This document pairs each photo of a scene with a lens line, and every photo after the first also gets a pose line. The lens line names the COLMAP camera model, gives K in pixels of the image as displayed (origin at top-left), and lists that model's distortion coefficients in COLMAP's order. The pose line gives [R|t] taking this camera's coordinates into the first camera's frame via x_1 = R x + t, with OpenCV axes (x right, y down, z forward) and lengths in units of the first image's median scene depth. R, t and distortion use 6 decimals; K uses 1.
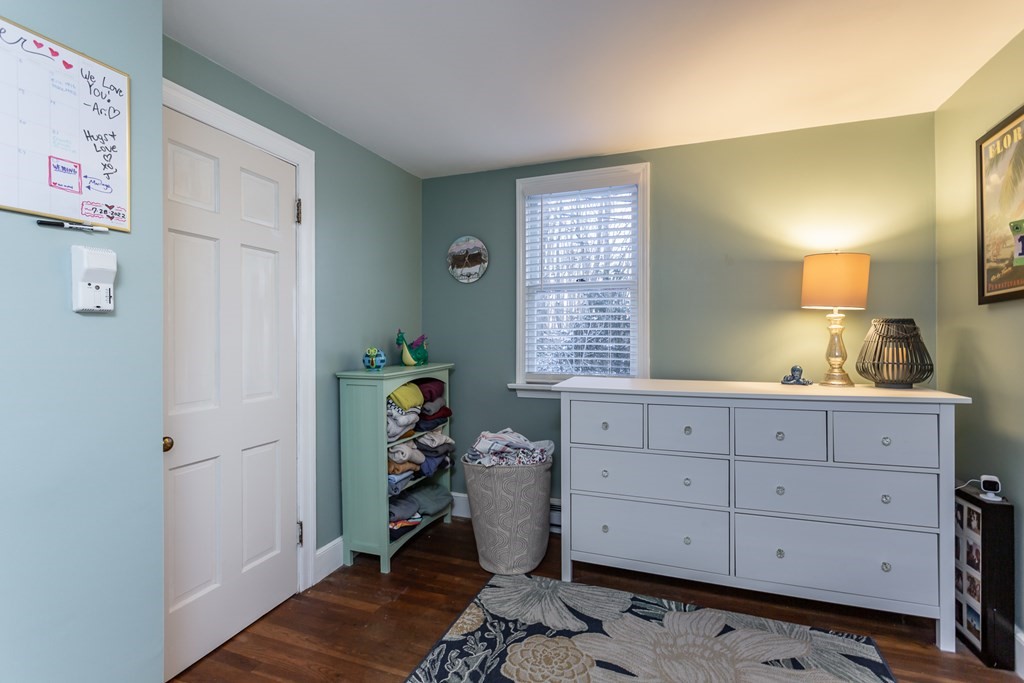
lens RADIAL K [[488.2, 0, 513.3], [0, 488.2, 337.9], [0, 0, 1]] dist [-0.003151, 0.003717]
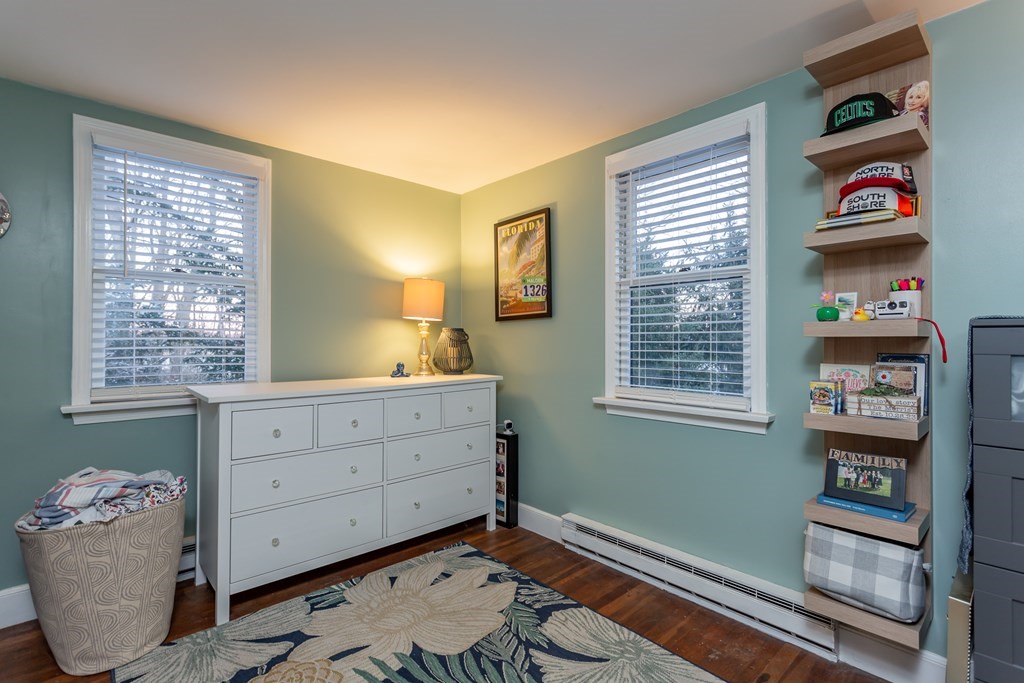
lens RADIAL K [[488.2, 0, 514.6], [0, 488.2, 340.8], [0, 0, 1]] dist [-0.003151, 0.003717]
pose [[0.442010, 0.001955, 0.897008, -0.475288], [-0.000643, 0.999998, -0.001862, 0.002466], [-0.897010, 0.000246, 0.442010, 0.171606]]
